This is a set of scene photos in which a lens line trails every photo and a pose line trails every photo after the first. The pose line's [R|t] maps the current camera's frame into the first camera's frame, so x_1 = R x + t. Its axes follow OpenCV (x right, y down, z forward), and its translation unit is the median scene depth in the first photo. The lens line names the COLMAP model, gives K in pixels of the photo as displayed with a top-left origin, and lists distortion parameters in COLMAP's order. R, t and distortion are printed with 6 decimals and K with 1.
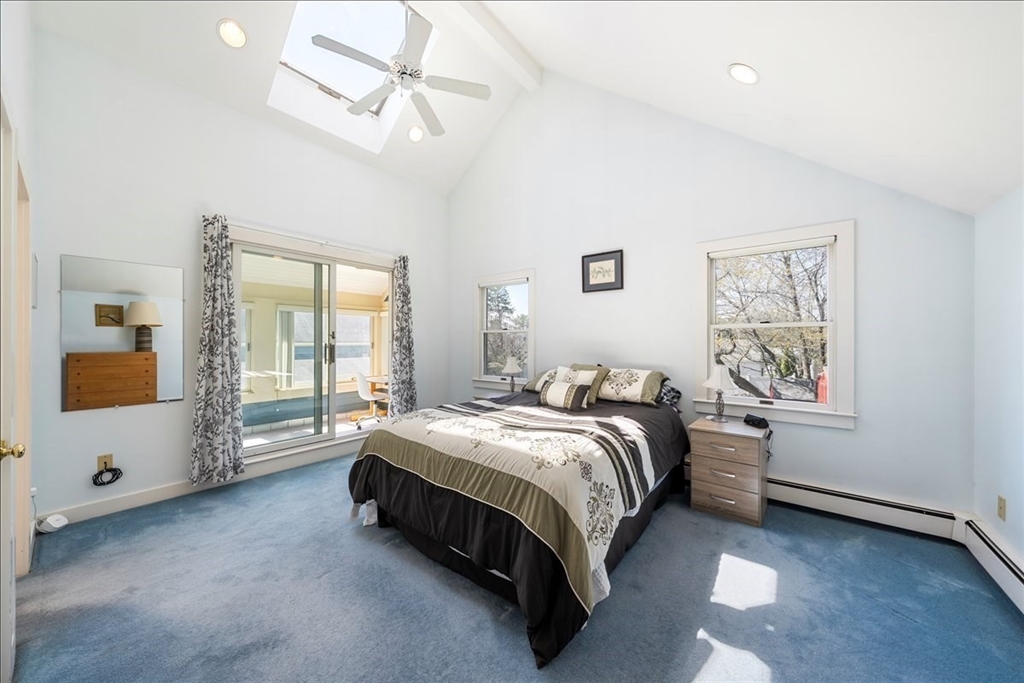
lens RADIAL K [[354.7, 0, 517.2], [0, 354.7, 338.6], [0, 0, 1]] dist [0.002201, 0.000072]
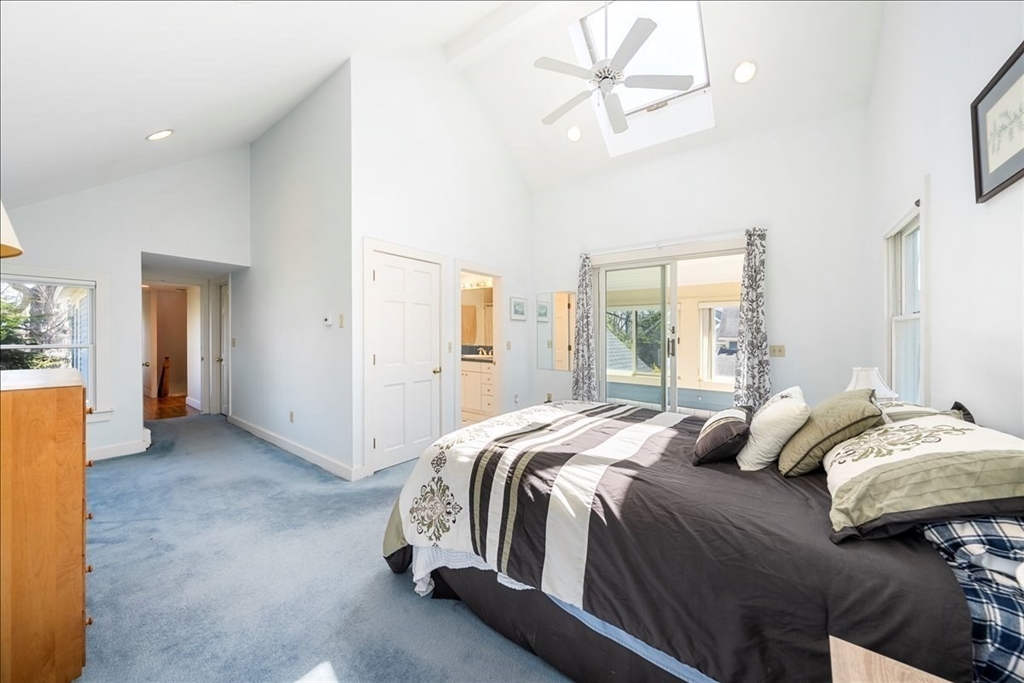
lens RADIAL K [[354.7, 0, 517.3], [0, 354.7, 336.0], [0, 0, 1]] dist [0.002201, 0.000072]
pose [[0.033045, 0.004283, -0.999445, 0.520456], [0.001179, 0.999990, 0.004324, 0.003183], [0.999453, -0.001322, 0.033039, 0.509264]]
